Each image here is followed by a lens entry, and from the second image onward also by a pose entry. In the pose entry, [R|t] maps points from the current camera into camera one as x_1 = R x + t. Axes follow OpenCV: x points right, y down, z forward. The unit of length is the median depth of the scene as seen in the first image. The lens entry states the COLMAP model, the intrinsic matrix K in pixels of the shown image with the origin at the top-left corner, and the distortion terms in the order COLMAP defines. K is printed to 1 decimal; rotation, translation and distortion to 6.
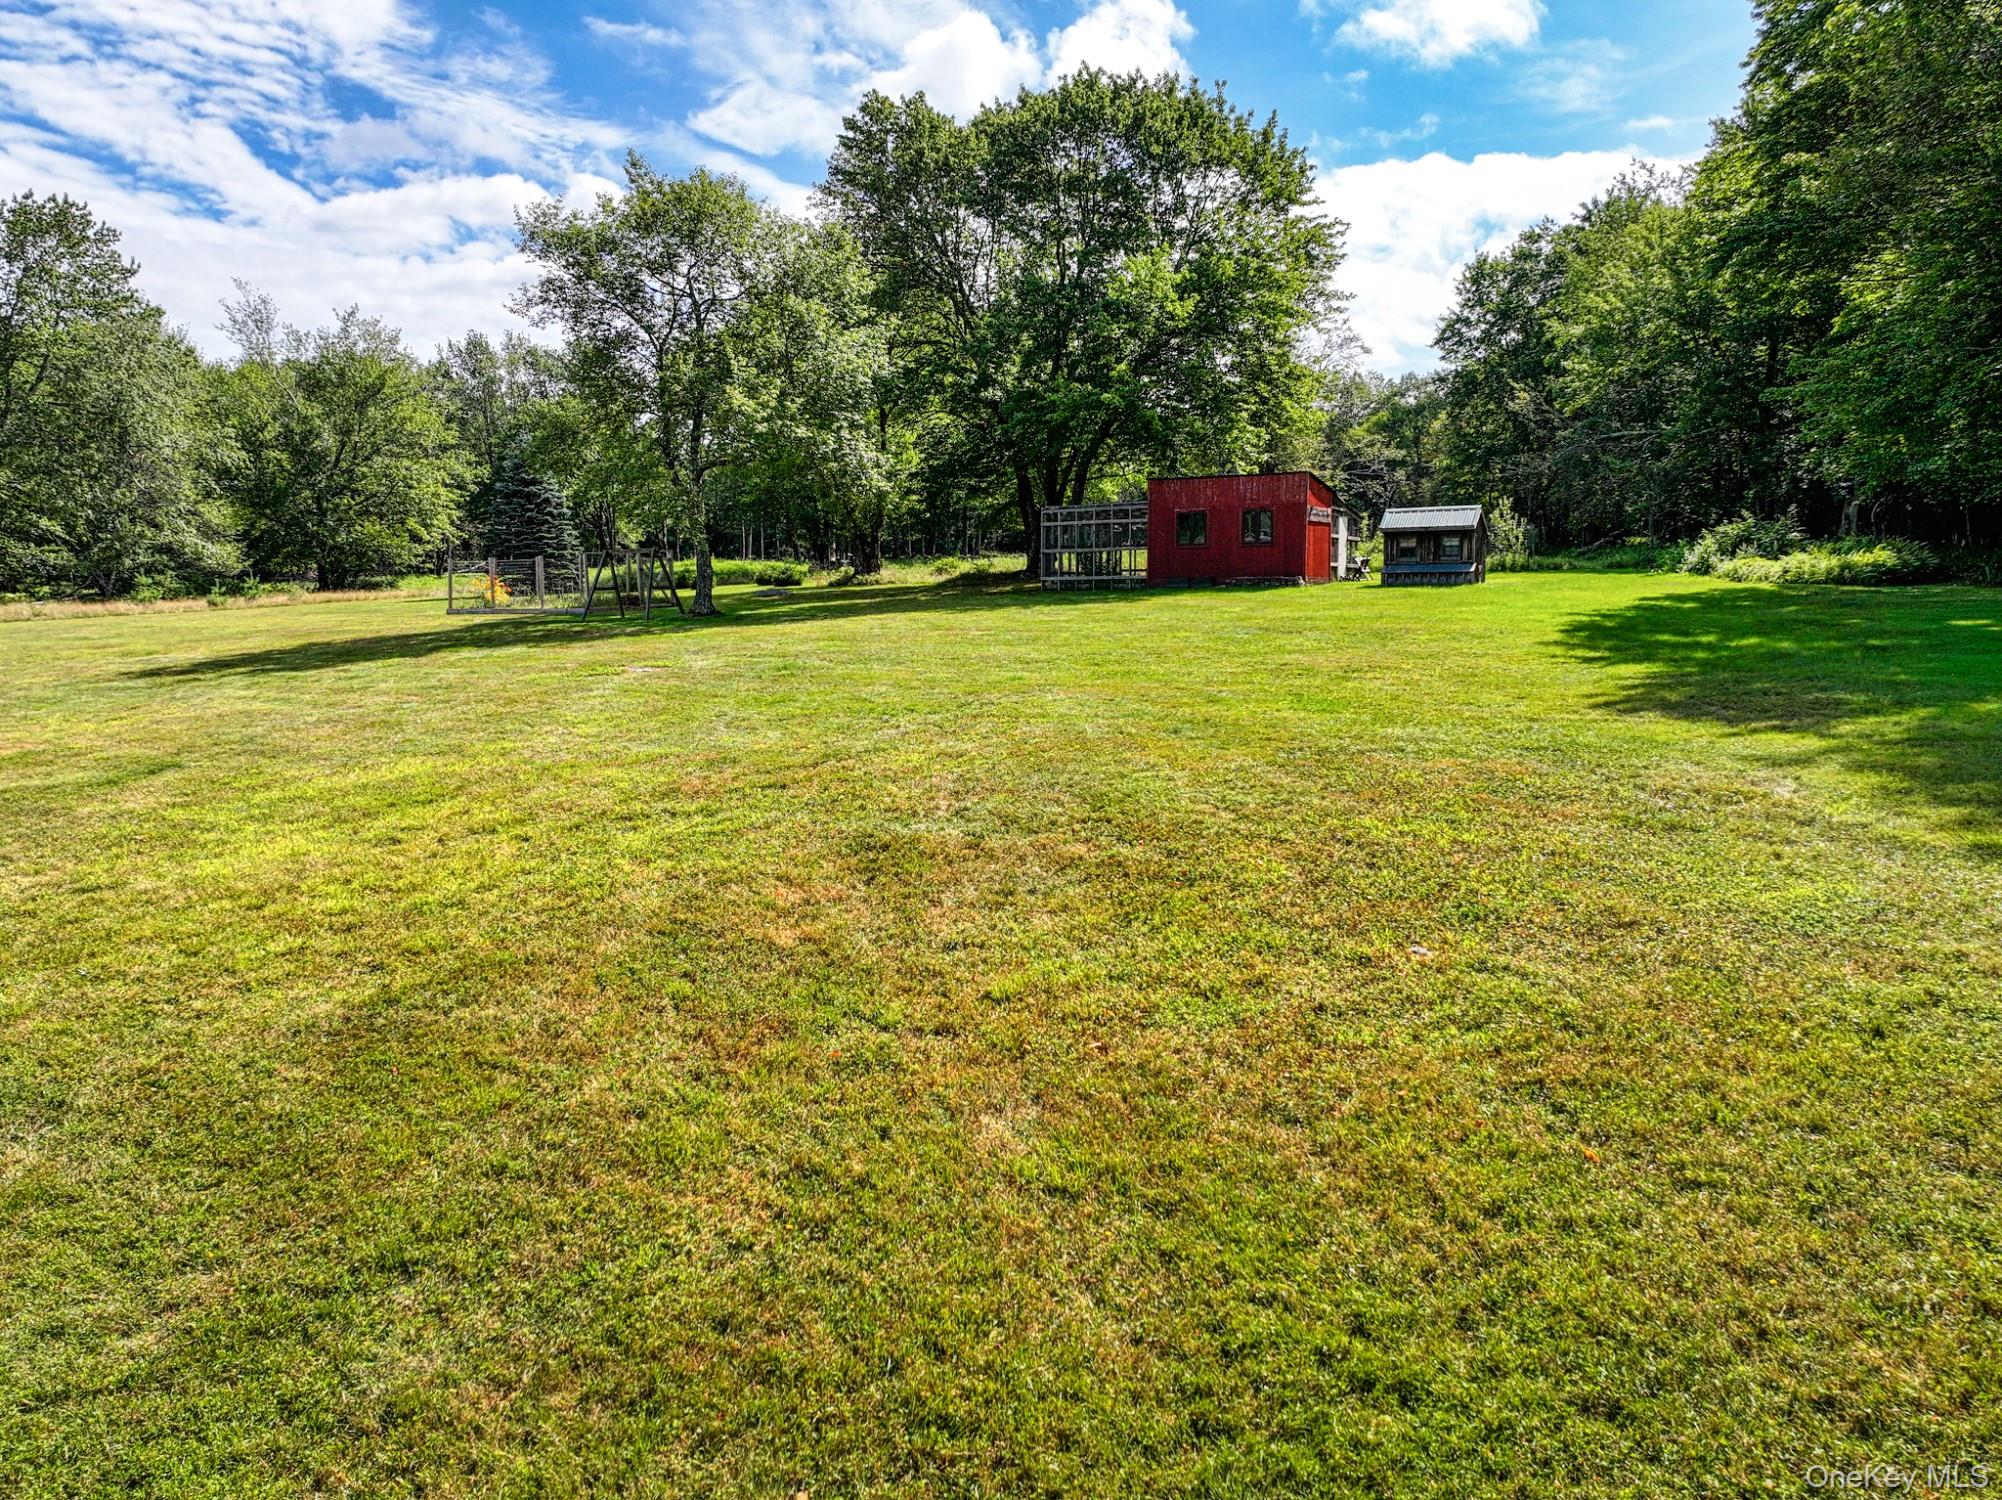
lens RADIAL K [[1414.6, 0, 998.6], [0, 1414.6, 752.7], [0, 0, 1]] dist [0.010737, 0.024440]
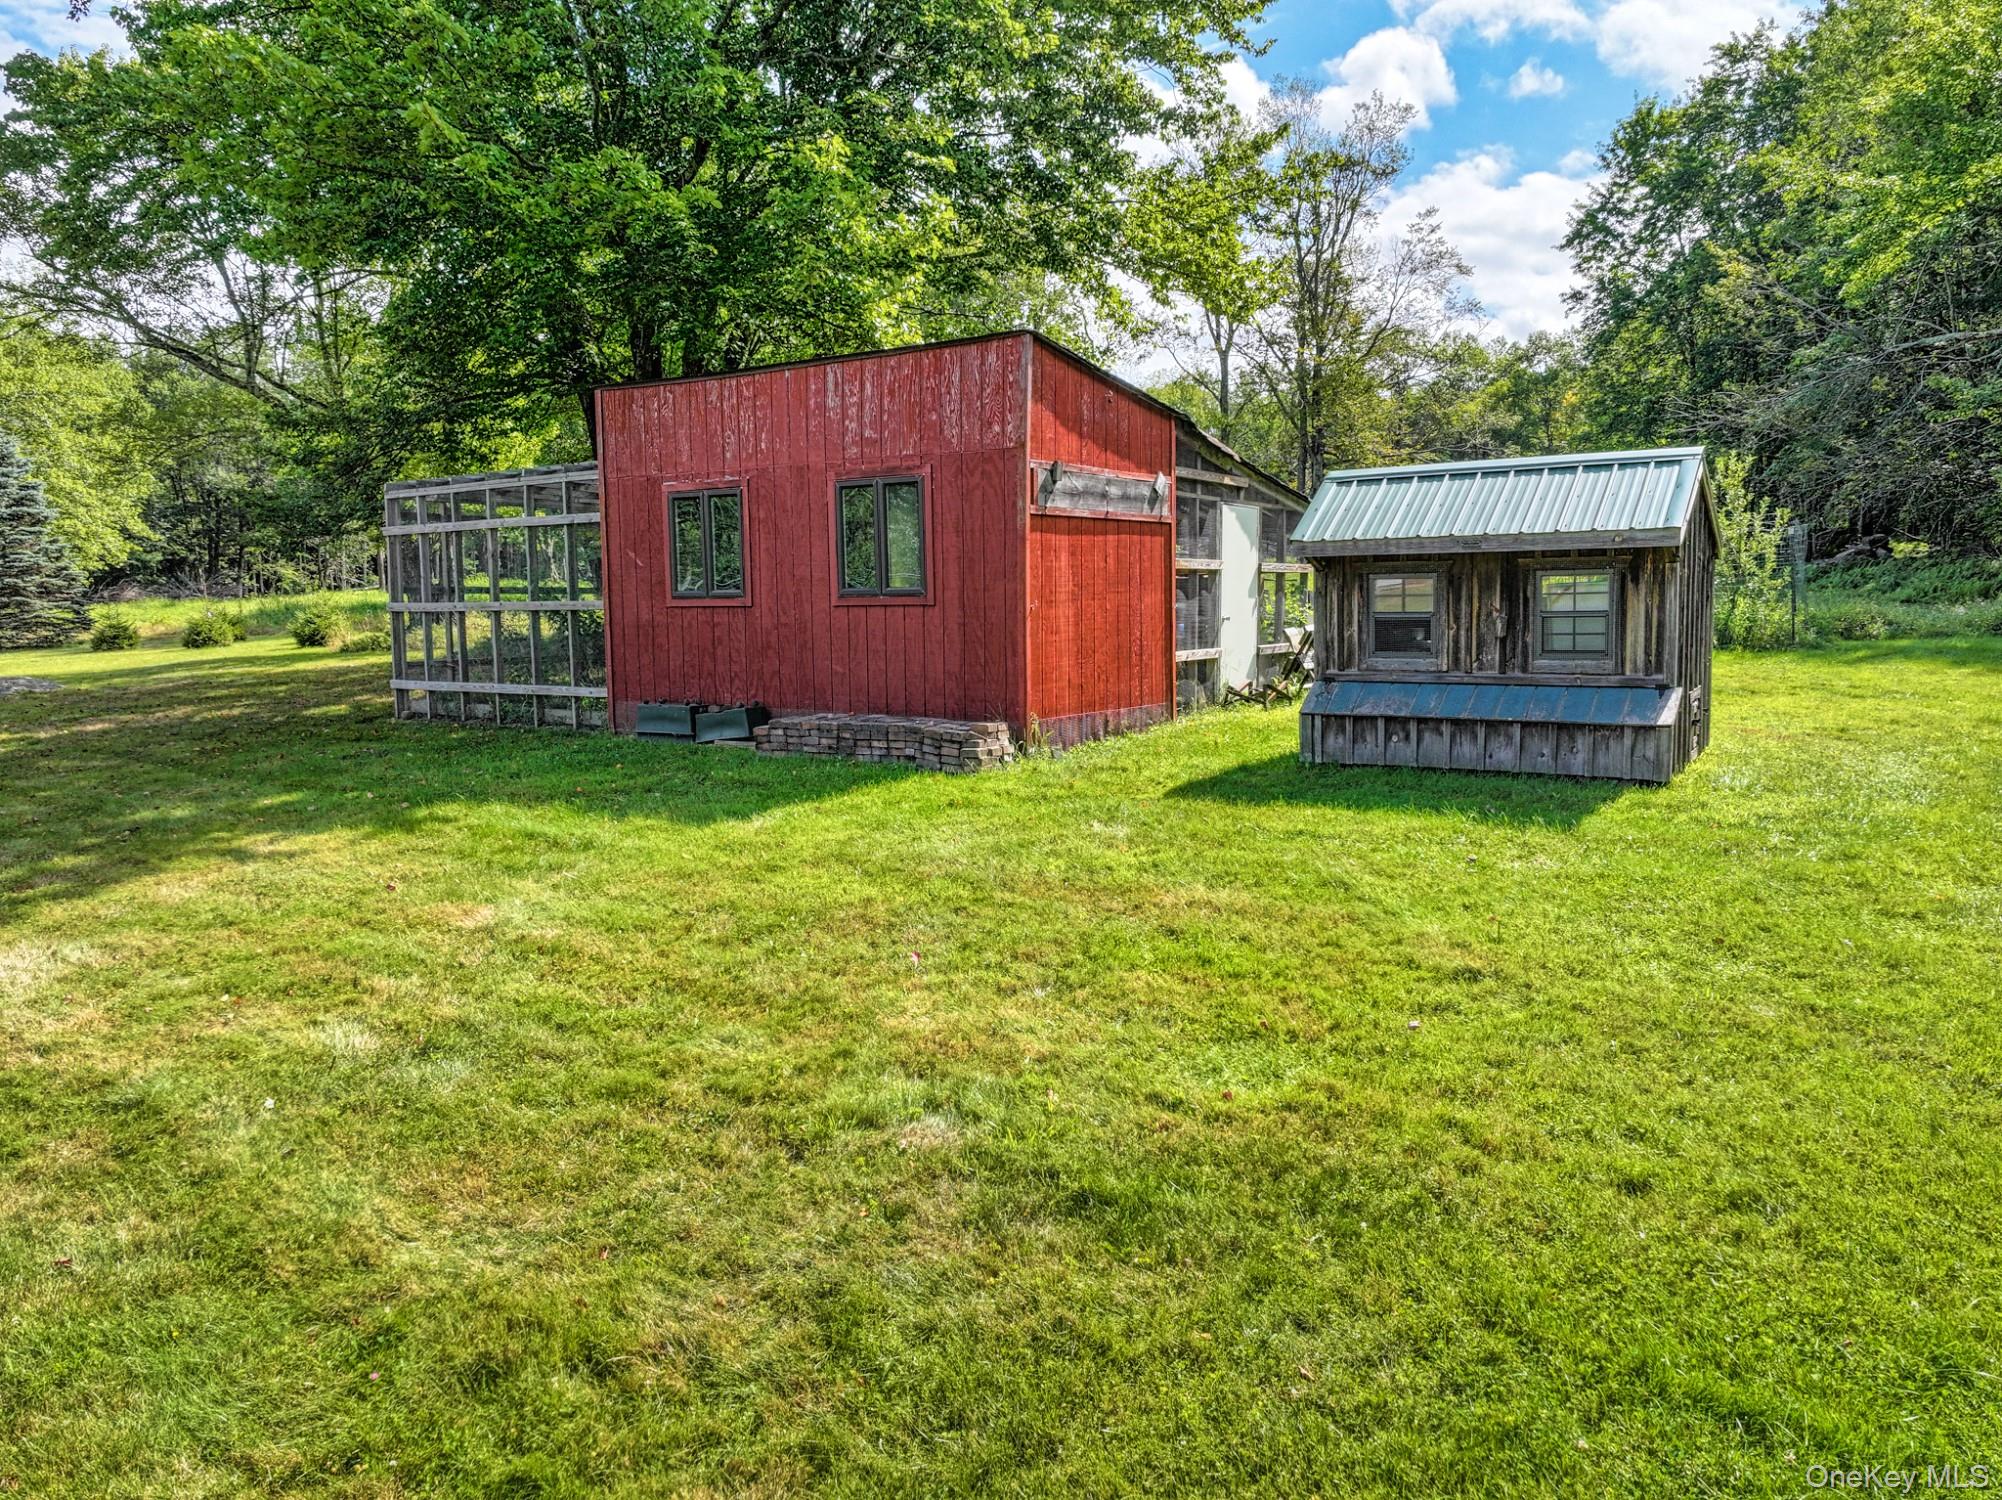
lens RADIAL K [[1414.6, 0, 1004.9], [0, 1414.6, 745.2], [0, 0, 1]] dist [0.010737, 0.024440]
pose [[0.996501, 0.007248, -0.083270, 0.194522], [-0.007830, 0.999947, -0.006666, -0.097059], [0.083217, 0.007295, 0.996505, 0.601413]]
